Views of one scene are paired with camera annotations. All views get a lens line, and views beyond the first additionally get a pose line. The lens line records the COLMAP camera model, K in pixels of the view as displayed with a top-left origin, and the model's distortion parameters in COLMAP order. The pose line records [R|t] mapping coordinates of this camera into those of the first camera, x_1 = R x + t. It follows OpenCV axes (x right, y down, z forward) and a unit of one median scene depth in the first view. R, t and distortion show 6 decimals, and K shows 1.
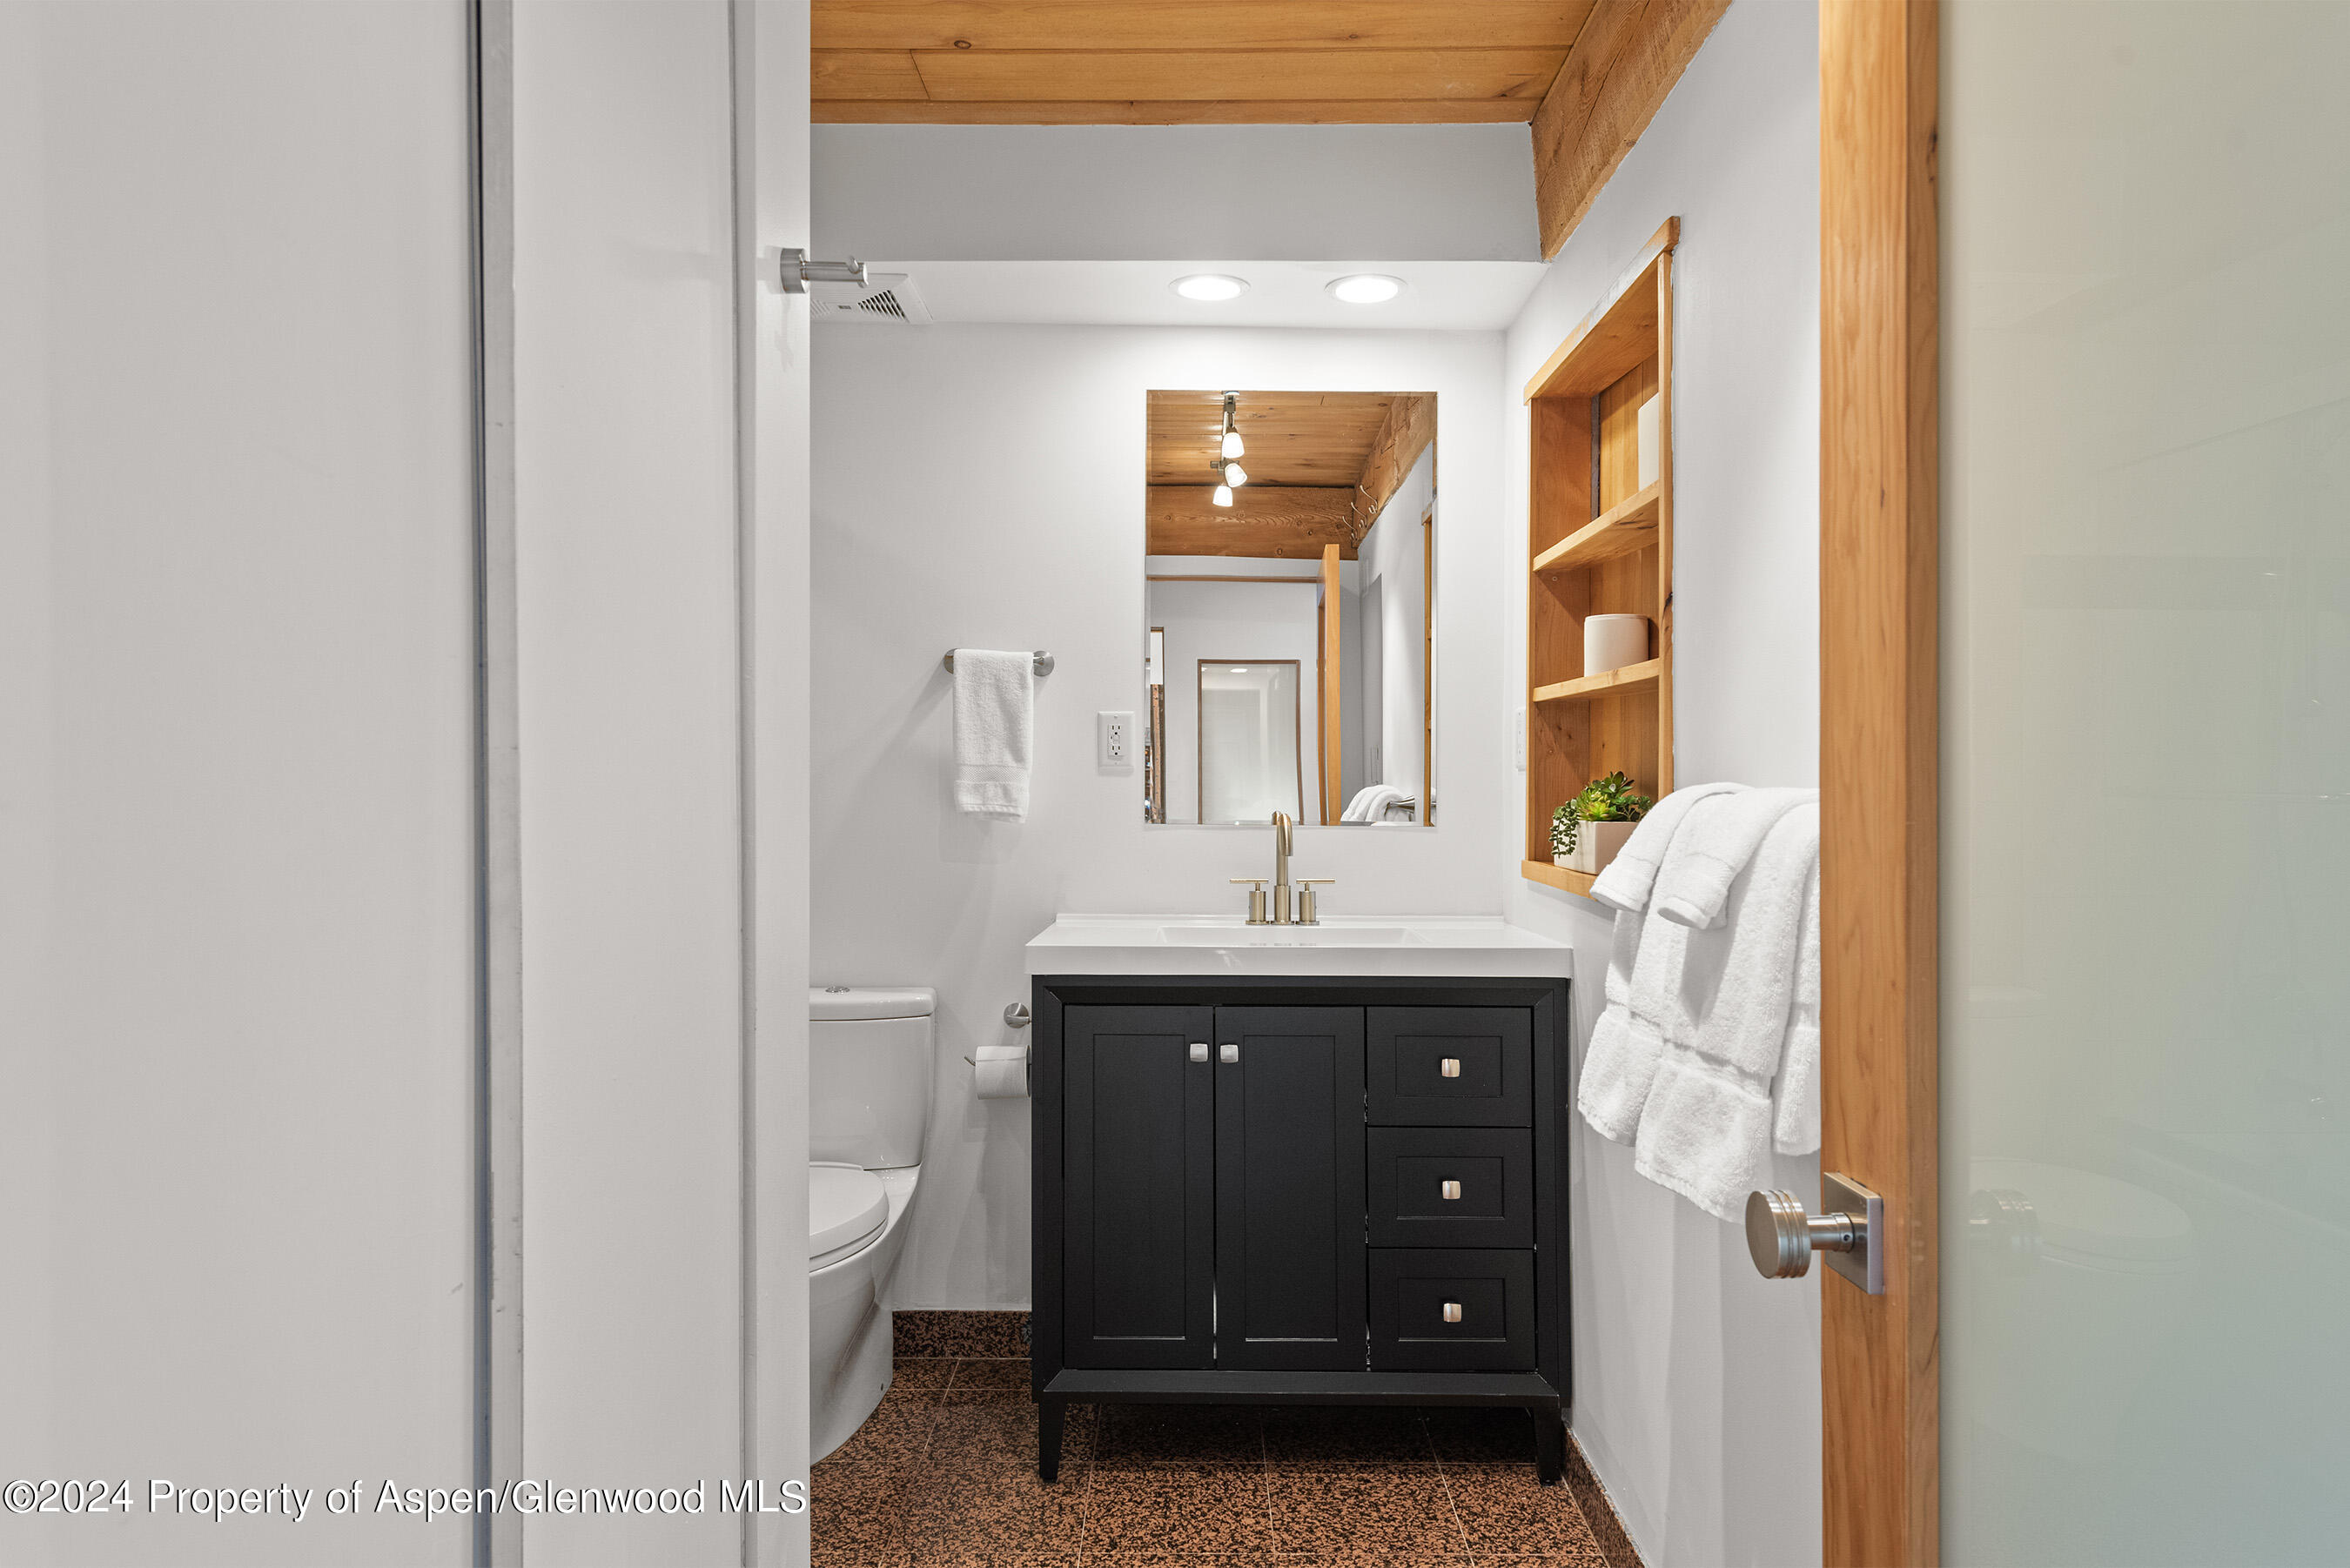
lens RADIAL K [[1586.6, 0, 1175.0], [0, 1586.6, 784.0], [0, 0, 1]] dist [0.002980, 0.000199]
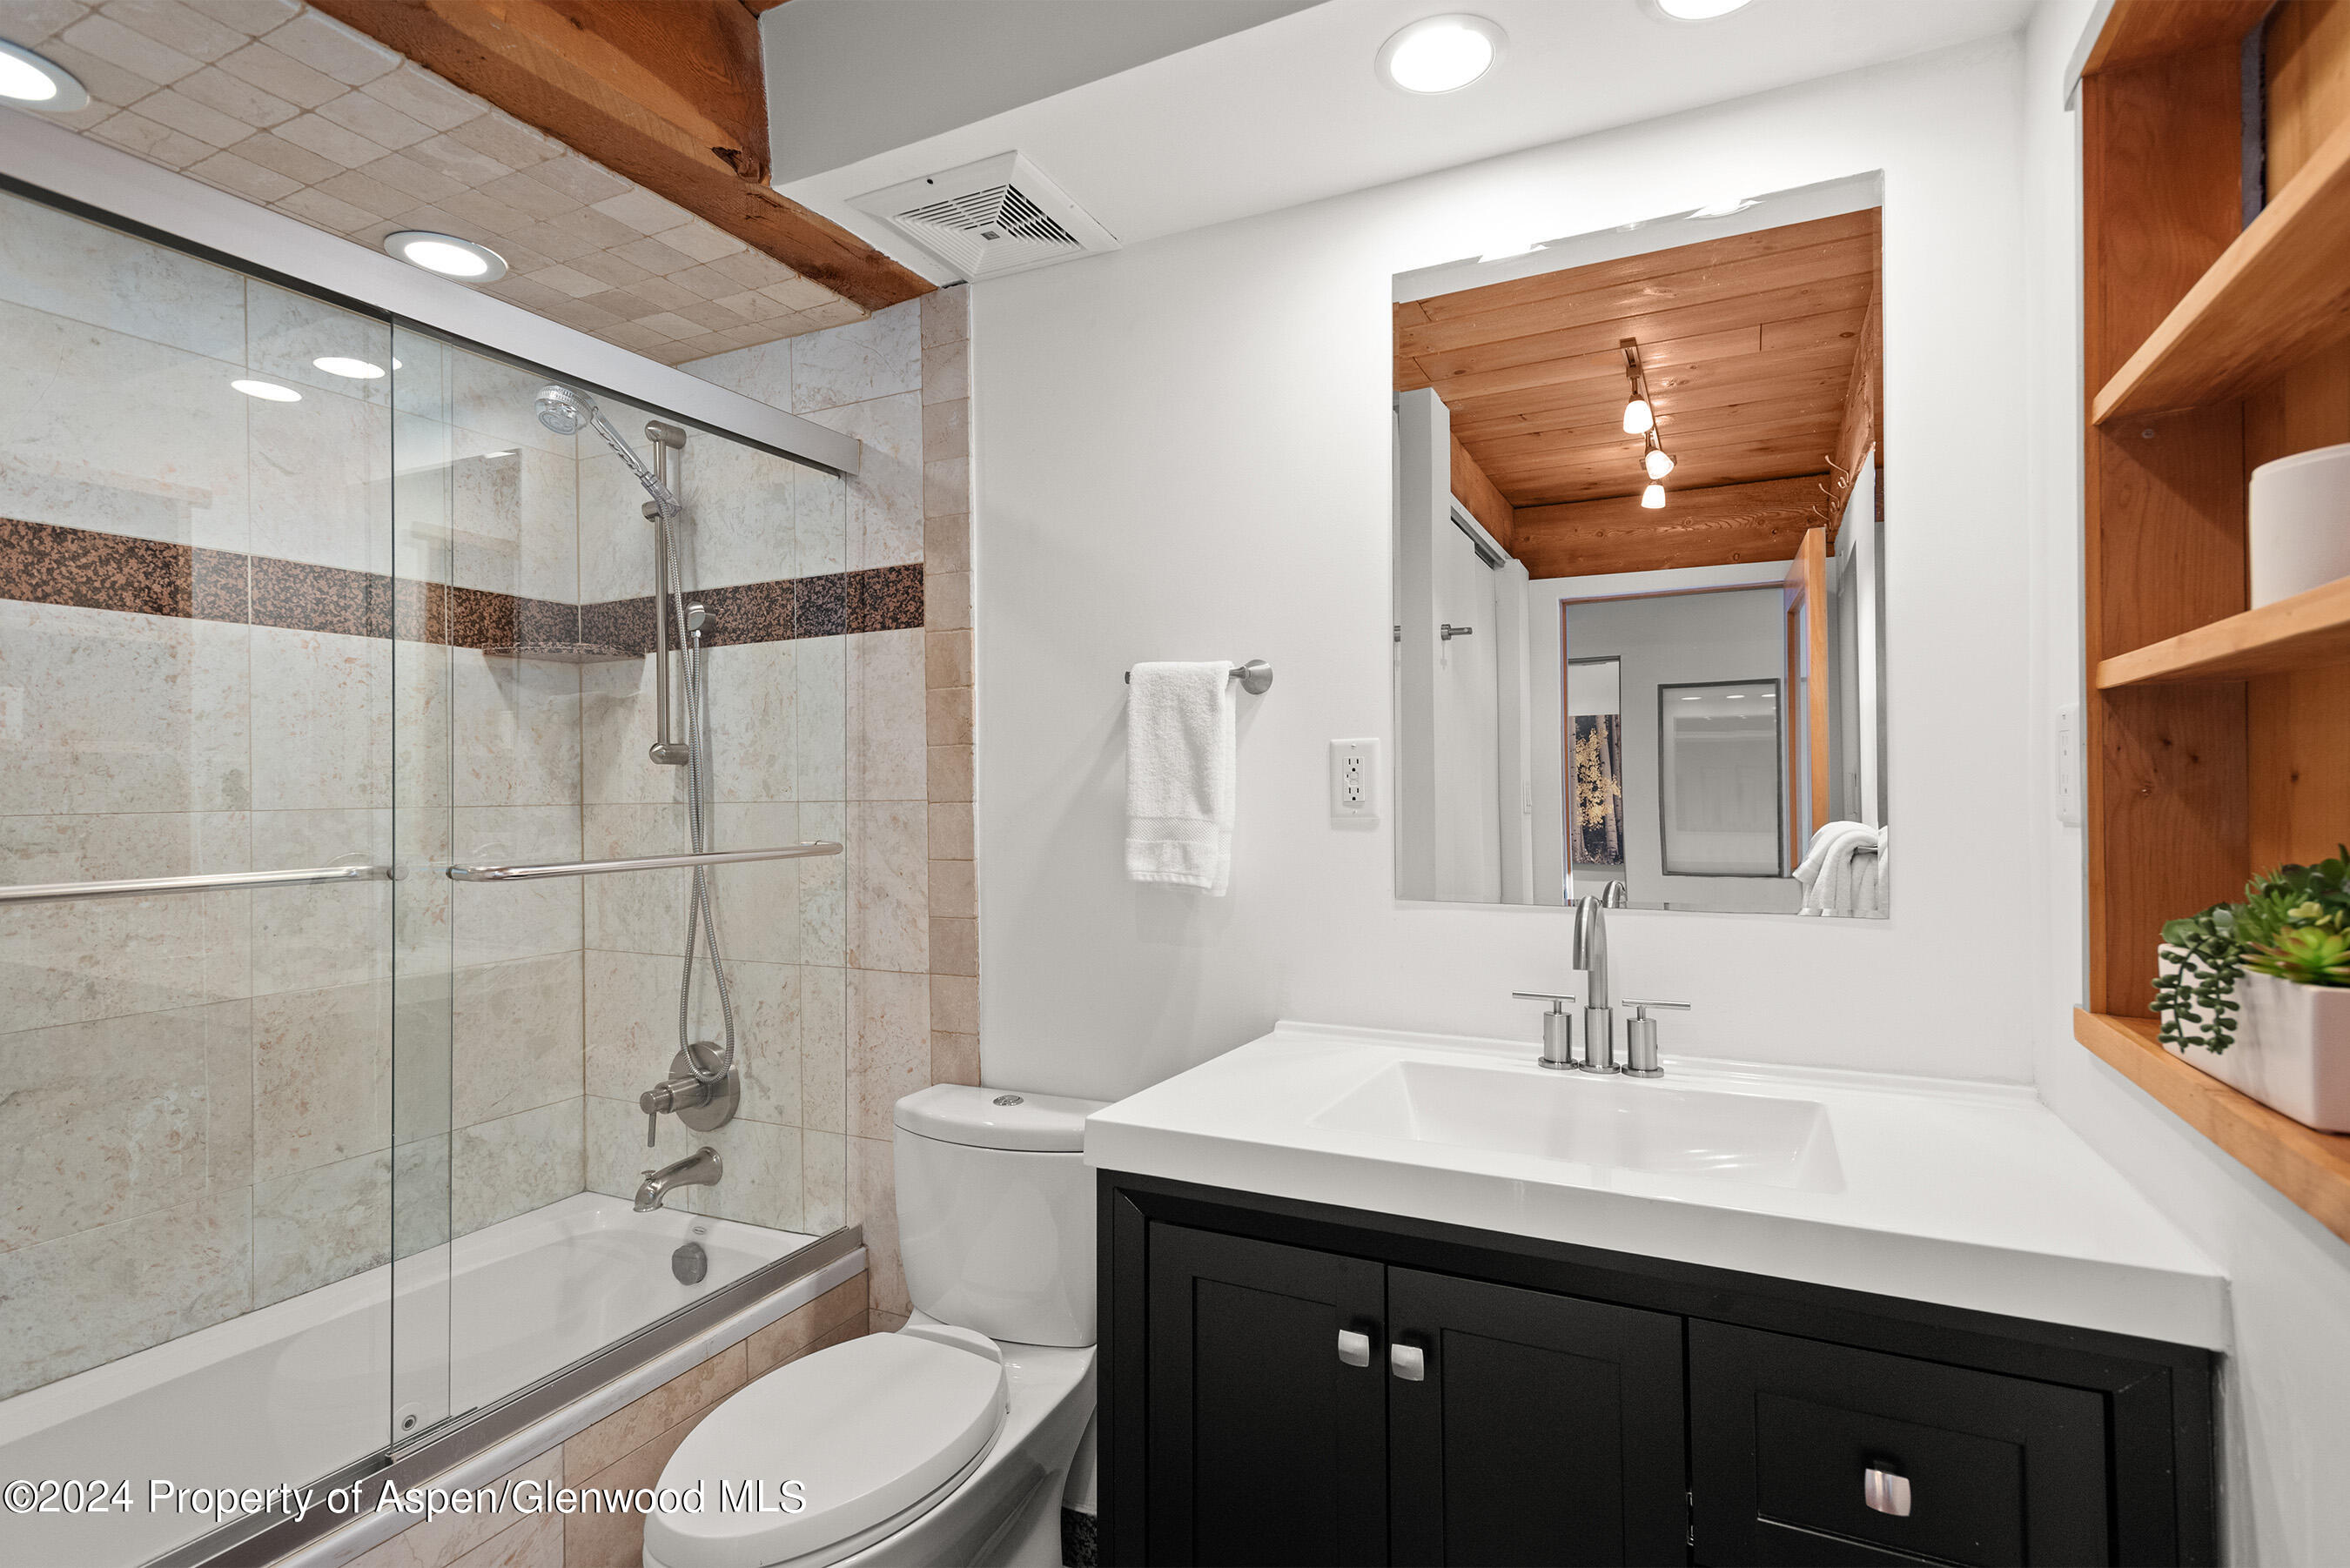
lens RADIAL K [[1092.7, 0, 1219.8], [0, 1092.7, 789.3], [0, 0, 1]] dist [0.019850, -0.009727]
pose [[0.901025, -0.014170, -0.433535, 0.124531], [0.010710, 0.999888, -0.010424, -0.019510], [0.433634, 0.004750, 0.901077, 0.556211]]
